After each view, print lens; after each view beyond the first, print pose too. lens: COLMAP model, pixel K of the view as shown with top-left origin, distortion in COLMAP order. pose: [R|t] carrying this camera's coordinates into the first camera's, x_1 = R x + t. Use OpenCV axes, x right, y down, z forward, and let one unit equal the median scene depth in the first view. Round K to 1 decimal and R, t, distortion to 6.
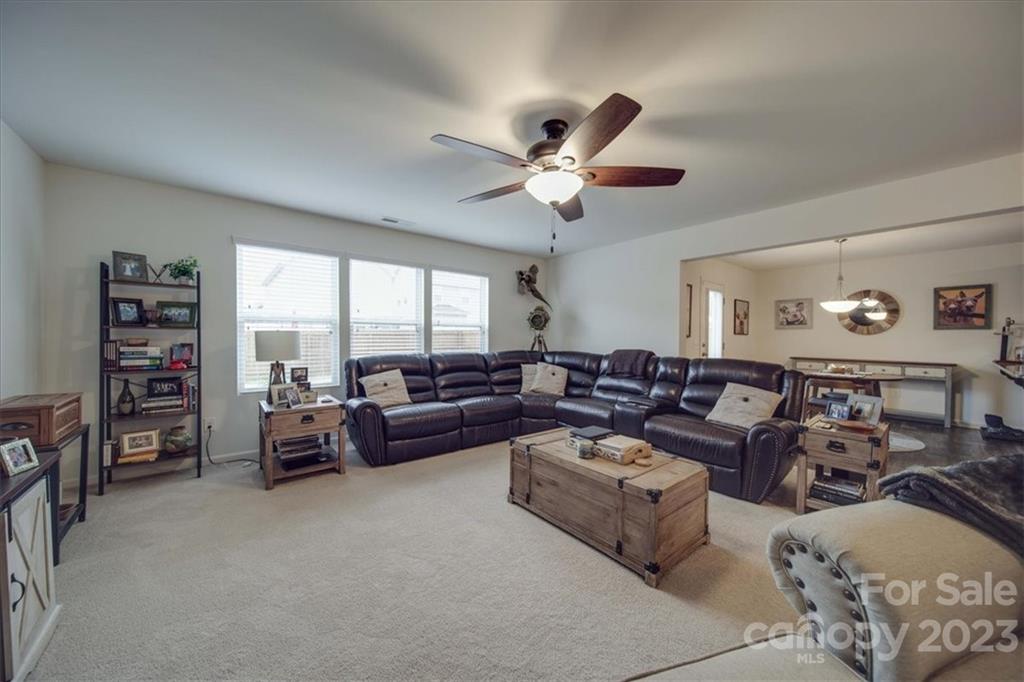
lens RADIAL K [[357.8, 0, 513.4], [0, 357.8, 339.2], [0, 0, 1]] dist [0.000679, -0.001945]
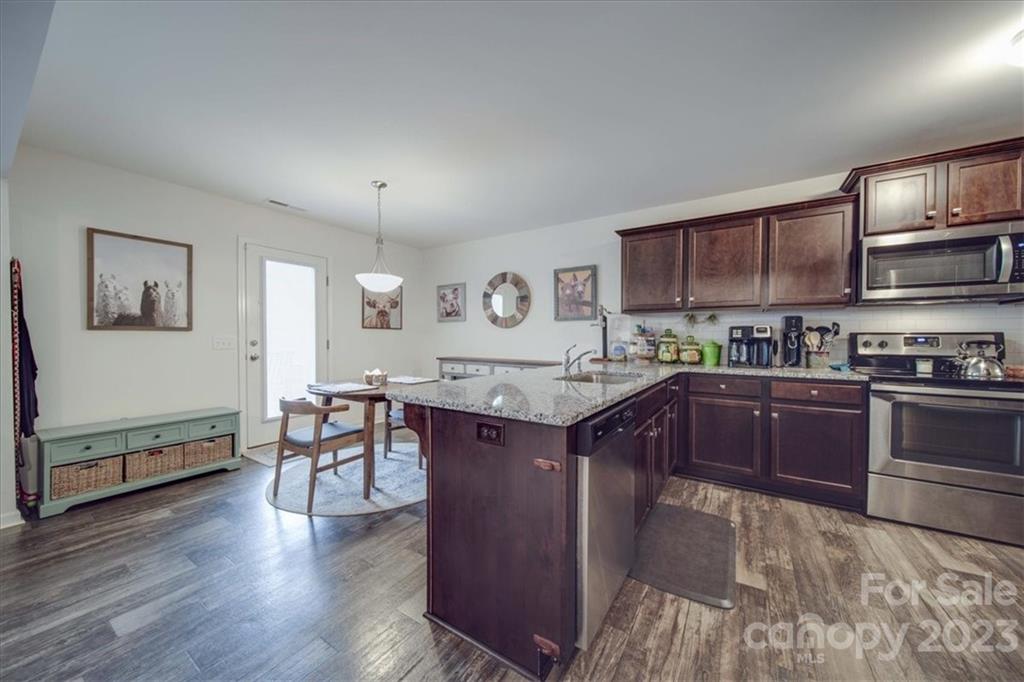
lens RADIAL K [[357.8, 0, 512.3], [0, 357.8, 339.8], [0, 0, 1]] dist [0.000679, -0.001945]
pose [[0.953782, -0.008241, 0.300386, 0.900825], [0.008090, 0.999966, 0.001747, 0.015326], [-0.300390, 0.000764, 0.953816, 0.266087]]
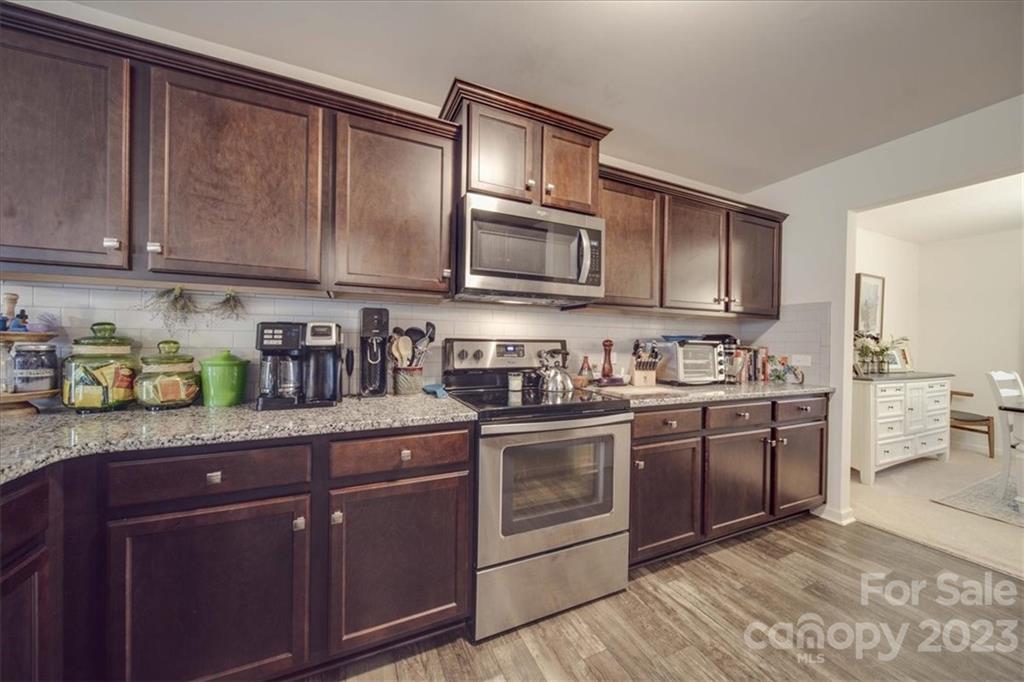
lens RADIAL K [[357.8, 0, 515.5], [0, 357.8, 342.4], [0, 0, 1]] dist [0.000679, -0.001945]
pose [[0.244141, -0.013047, 0.969652, 1.223286], [-0.003514, 0.999891, 0.014338, 0.008010], [-0.969733, -0.006908, 0.244069, 0.477437]]
